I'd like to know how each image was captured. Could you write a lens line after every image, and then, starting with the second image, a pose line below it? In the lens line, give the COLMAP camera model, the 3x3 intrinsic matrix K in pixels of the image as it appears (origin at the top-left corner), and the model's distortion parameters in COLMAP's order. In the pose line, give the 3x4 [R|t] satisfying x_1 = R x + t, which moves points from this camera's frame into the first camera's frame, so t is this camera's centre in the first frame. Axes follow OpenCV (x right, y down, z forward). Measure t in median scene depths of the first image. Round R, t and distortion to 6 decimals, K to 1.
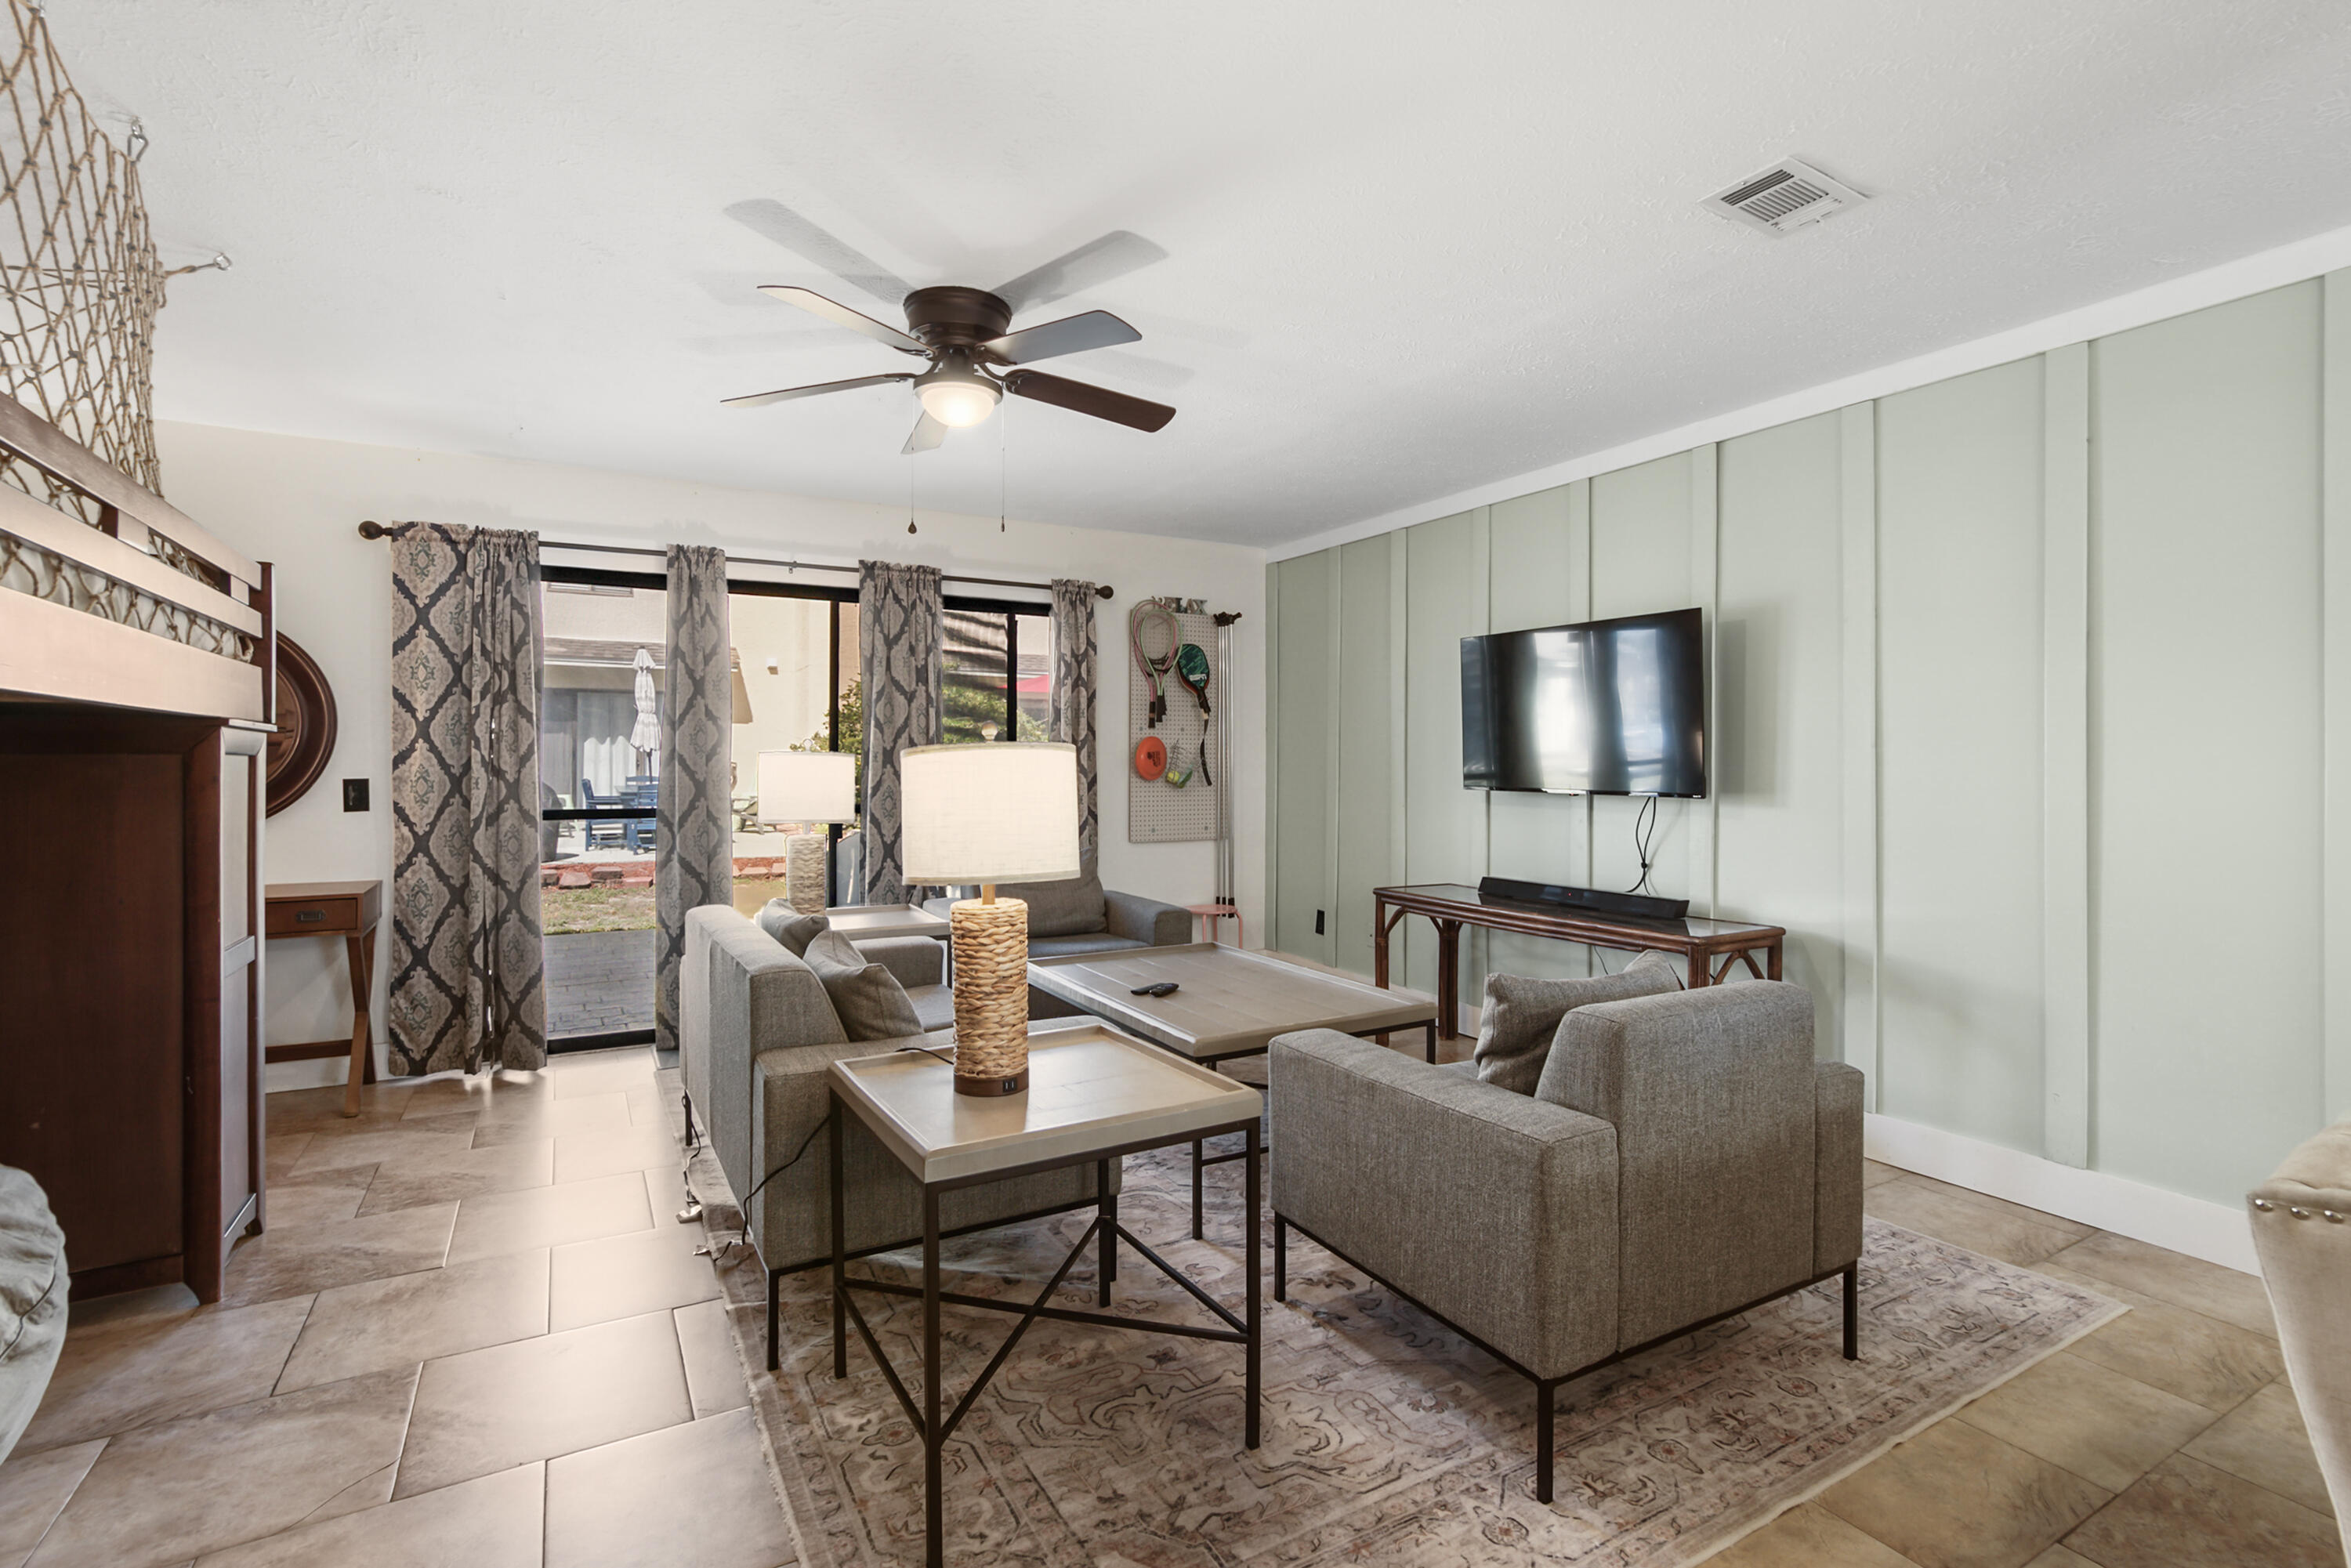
lens RADIAL K [[1073.8, 0, 1124.2], [0, 1073.8, 753.9], [0, 0, 1]] dist [-0.013546, 0.006875]
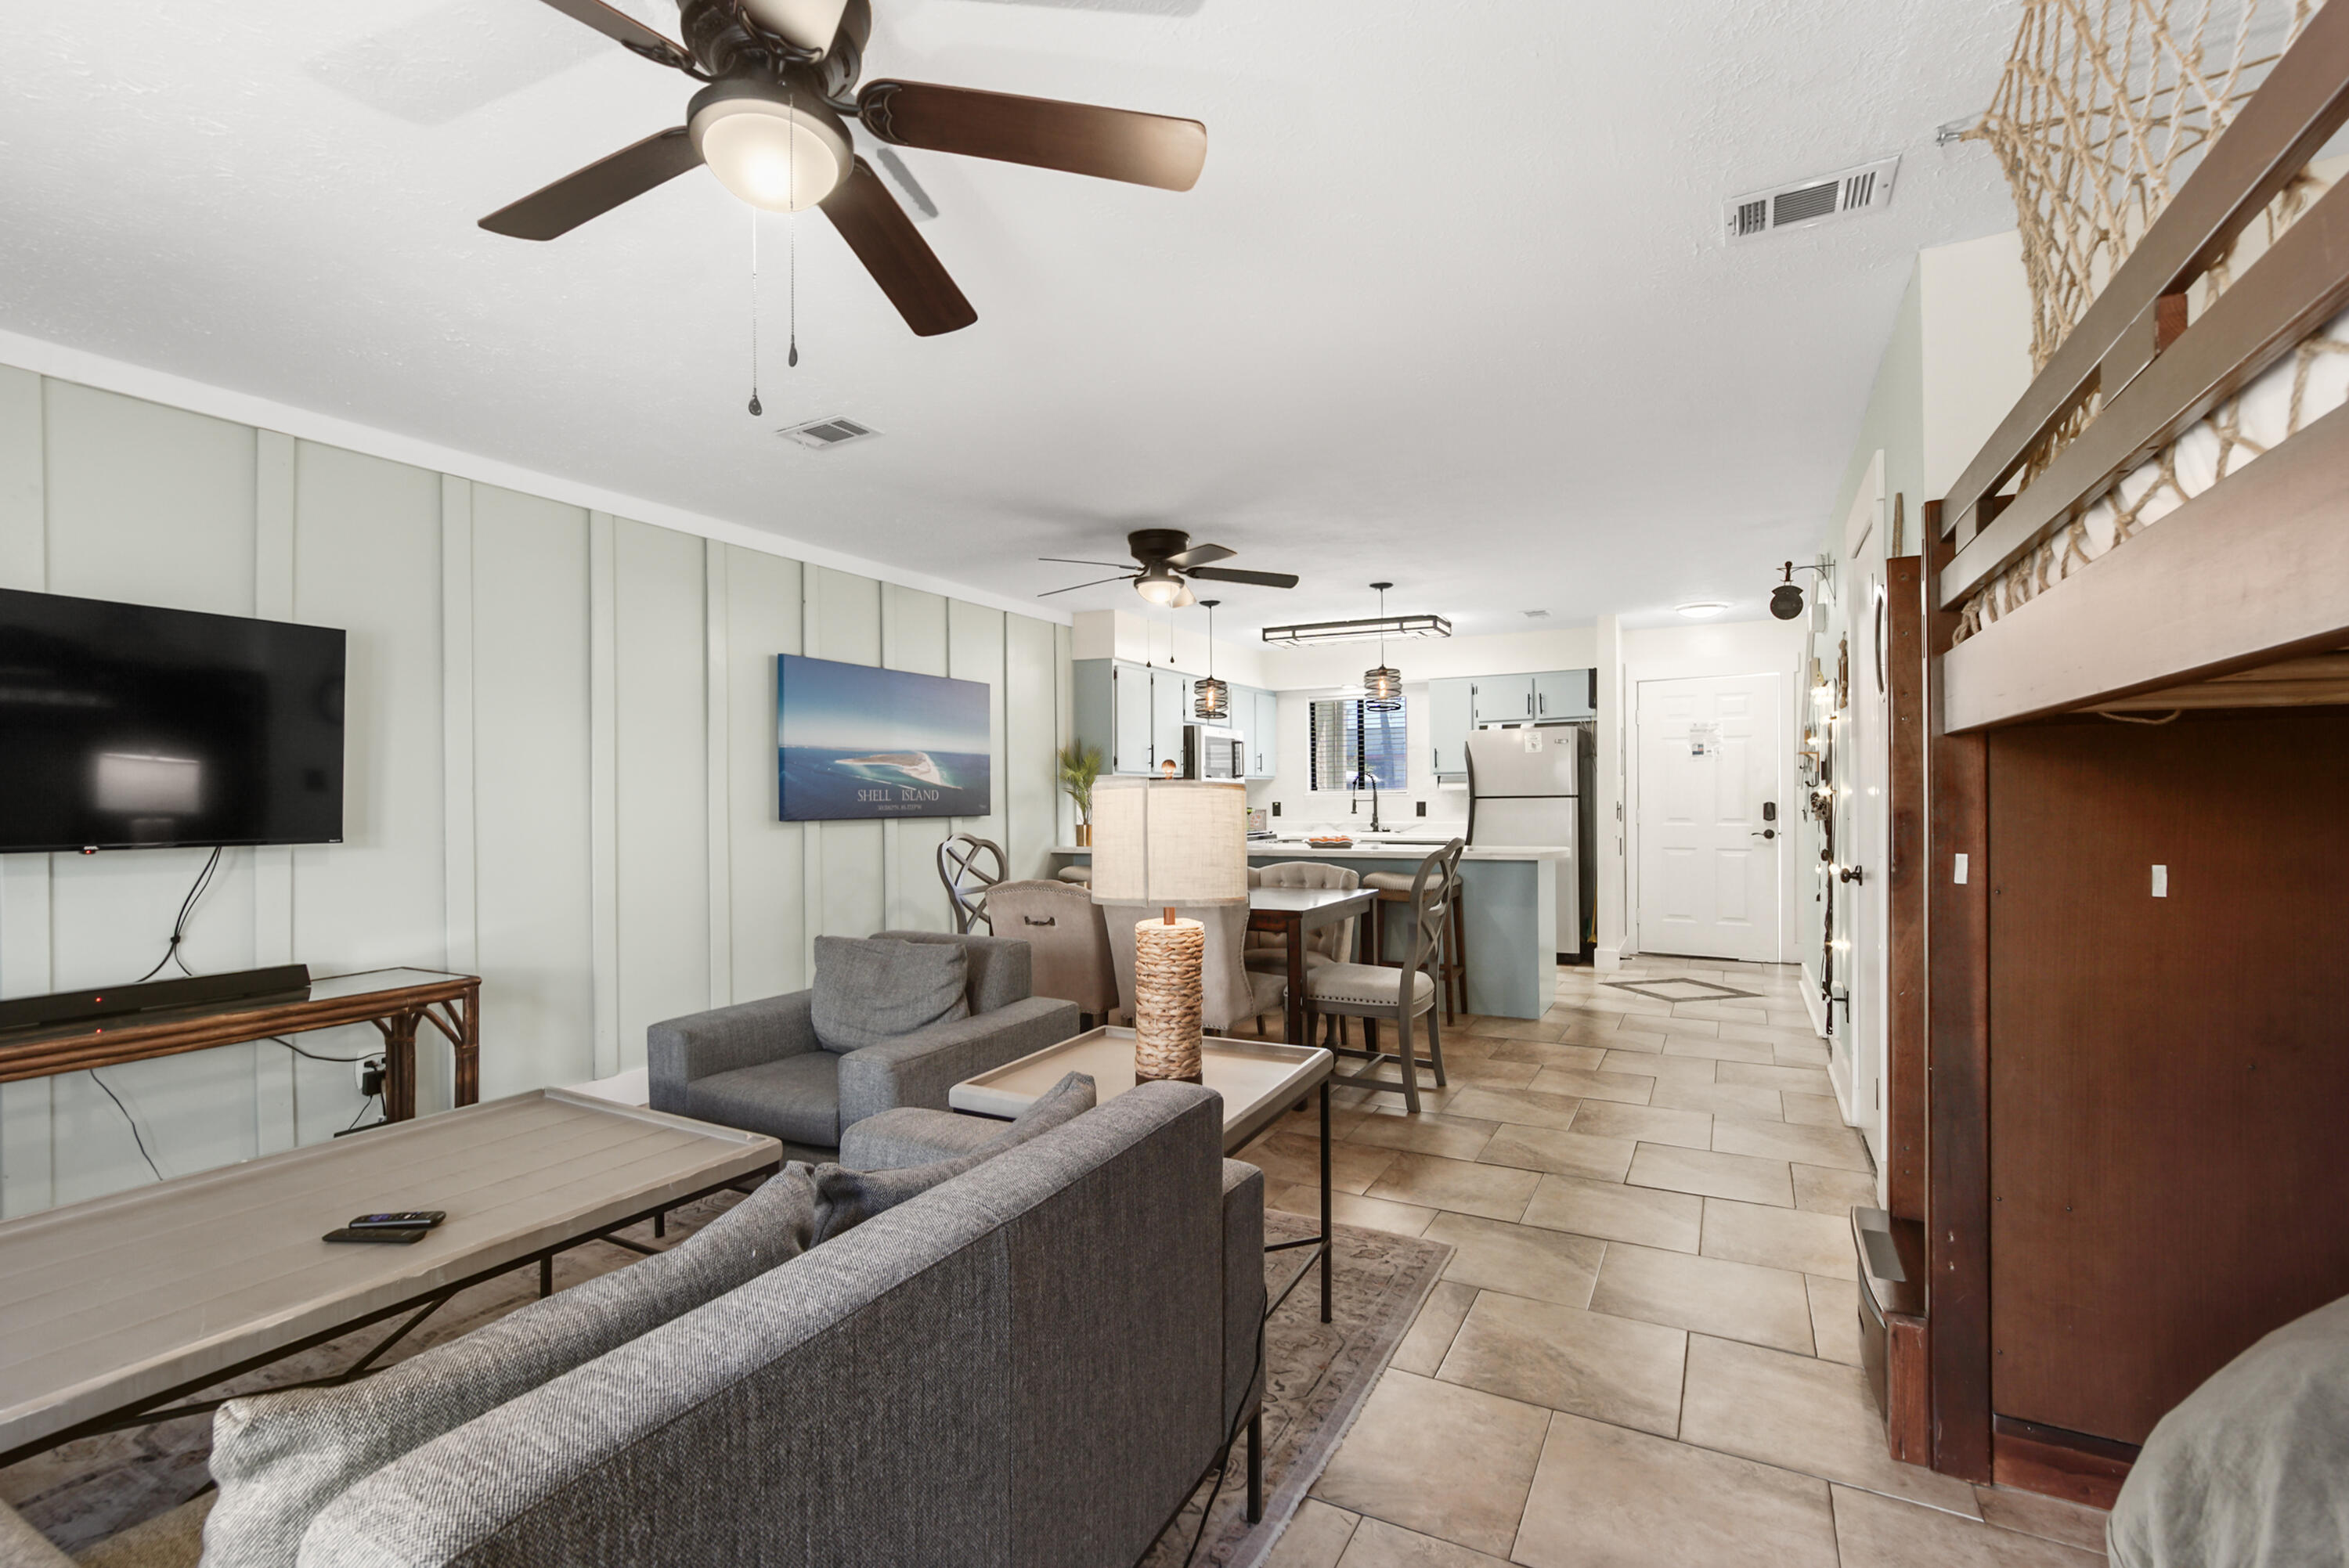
lens RADIAL K [[1072.8, 0, 1166.8], [0, 1072.8, 793.9], [0, 0, 1]] dist [-0.013546, 0.006875]
pose [[-0.557739, 0.005720, 0.829997, -0.952693], [0.002772, 0.999984, -0.005029, 0.009743], [-0.830012, -0.000504, -0.557745, 1.469505]]
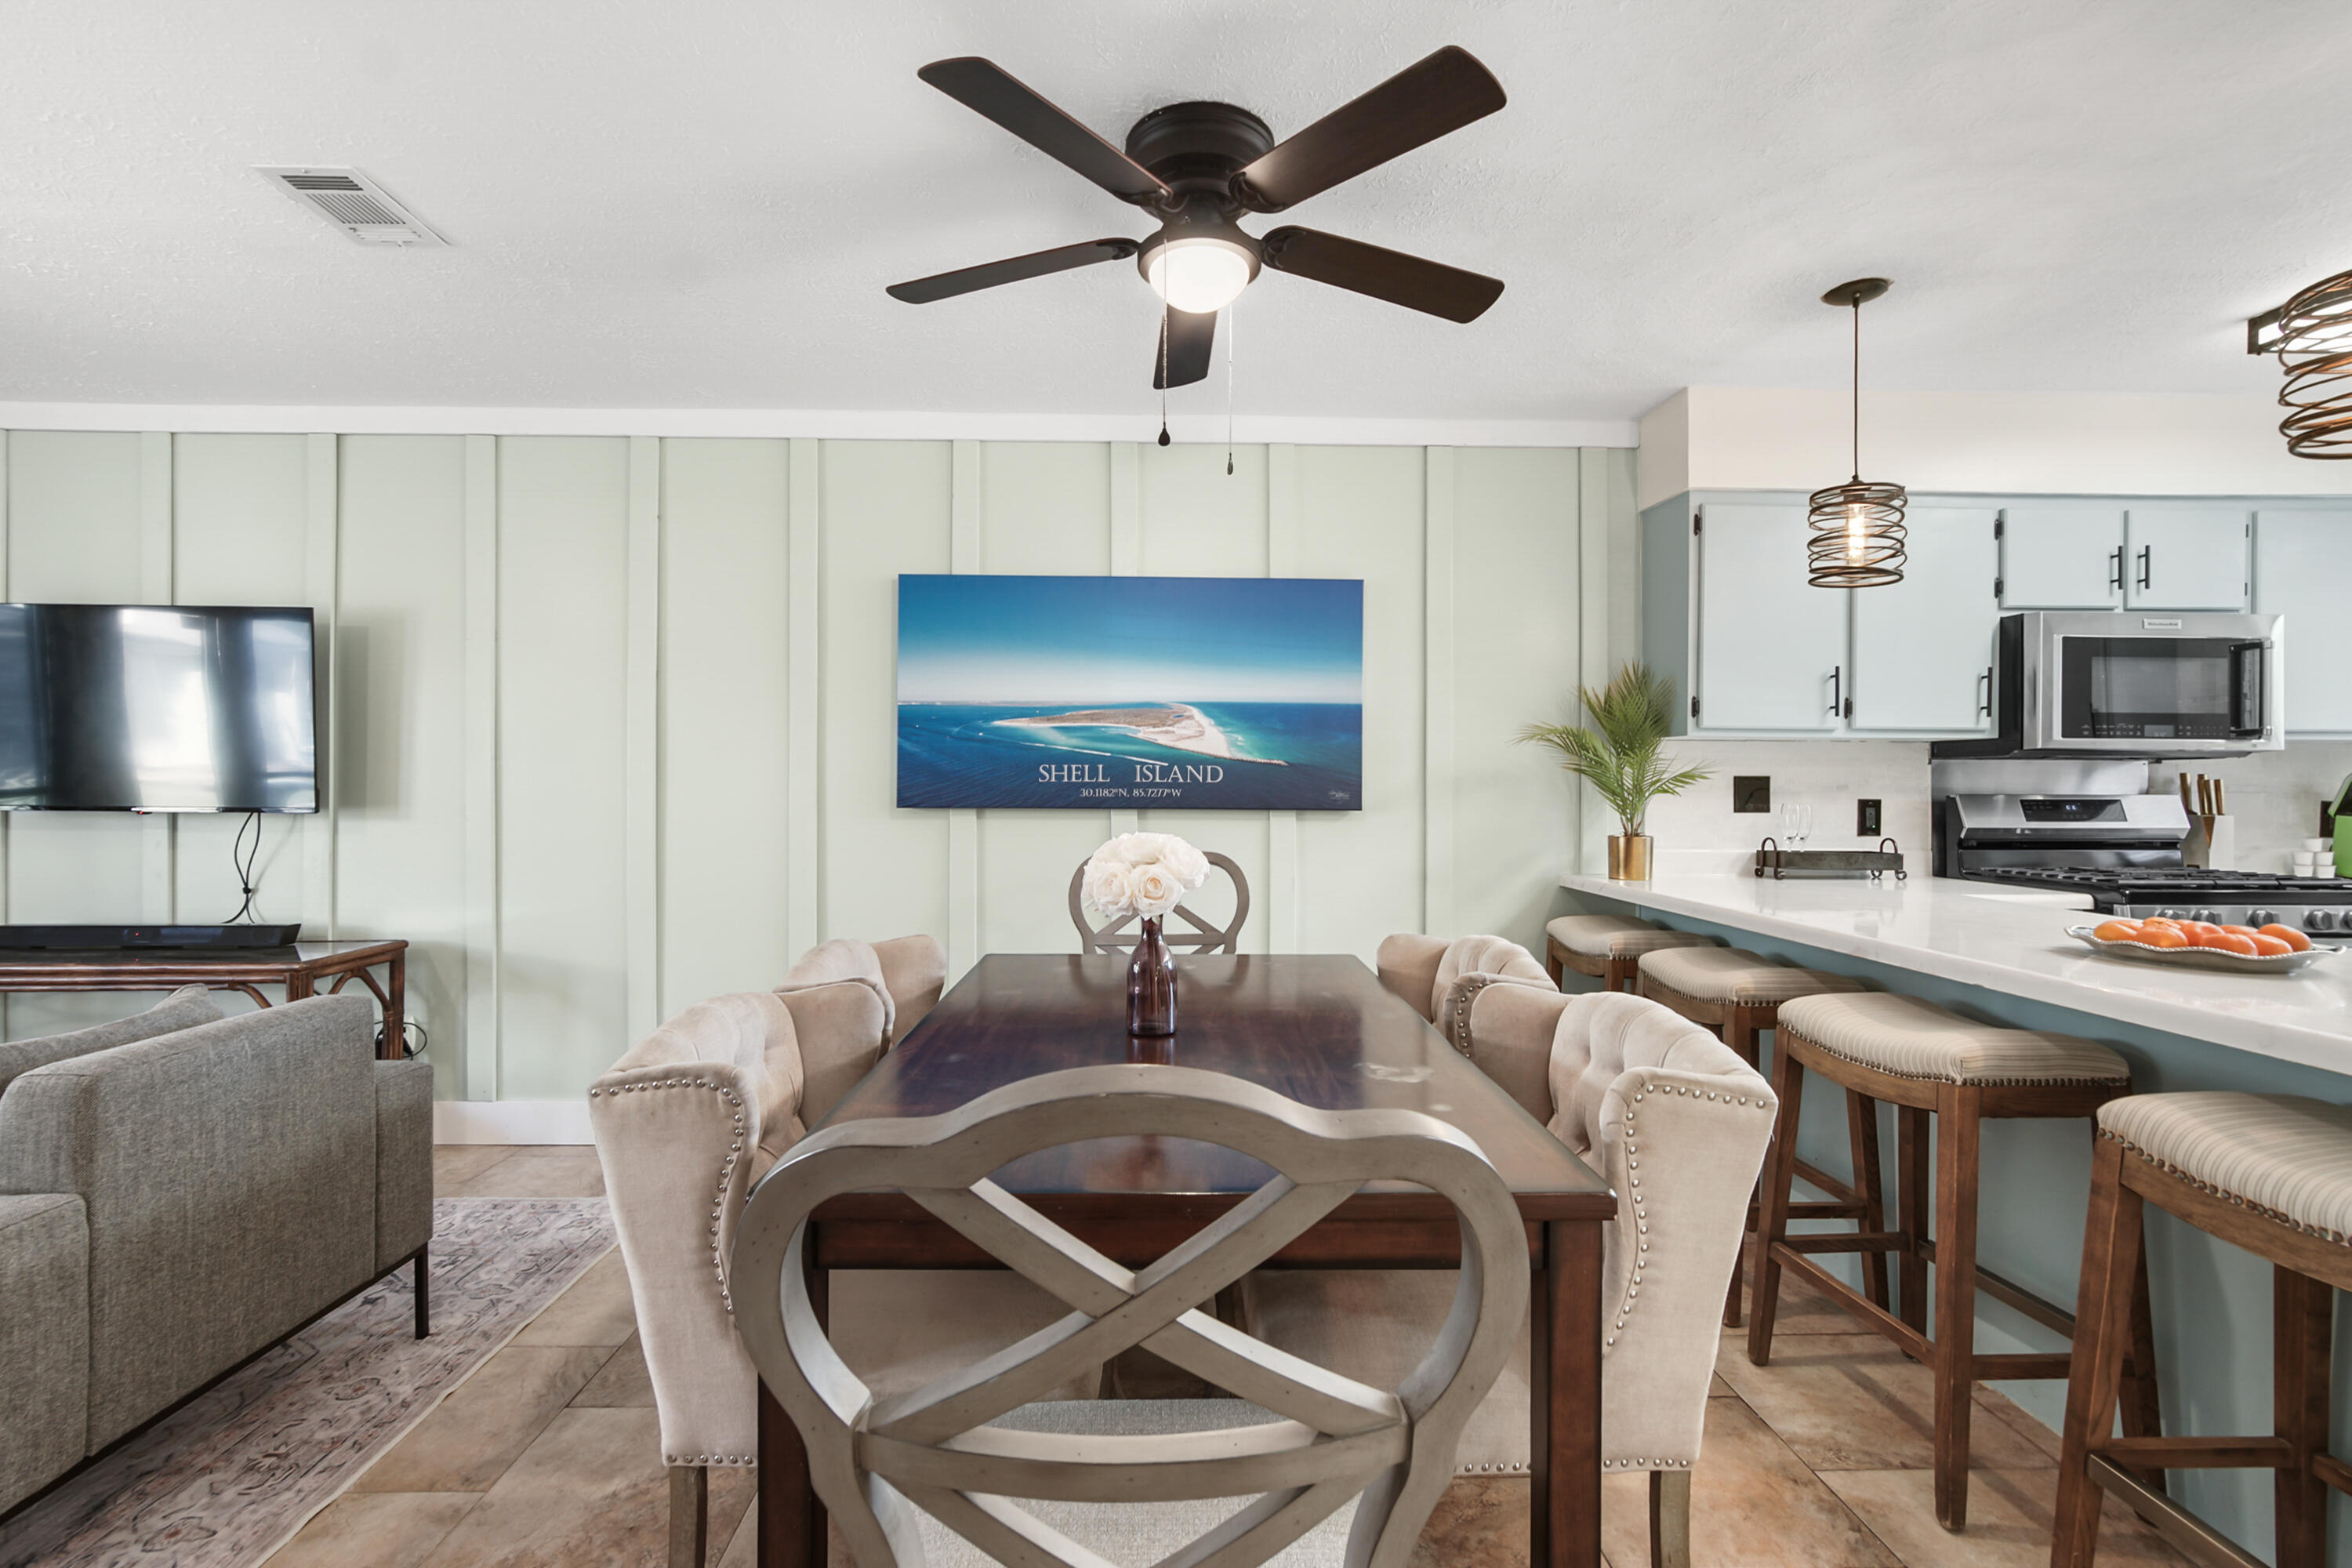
lens RADIAL K [[1074.2, 0, 1175.1], [0, 1074.2, 784.2], [0, 0, 1]] dist [-0.013546, 0.006875]
pose [[0.445327, -0.003805, 0.895360, 0.066917], [-0.011174, 0.999889, 0.009807, -0.001603], [-0.895298, -0.014372, 0.445235, -0.134179]]
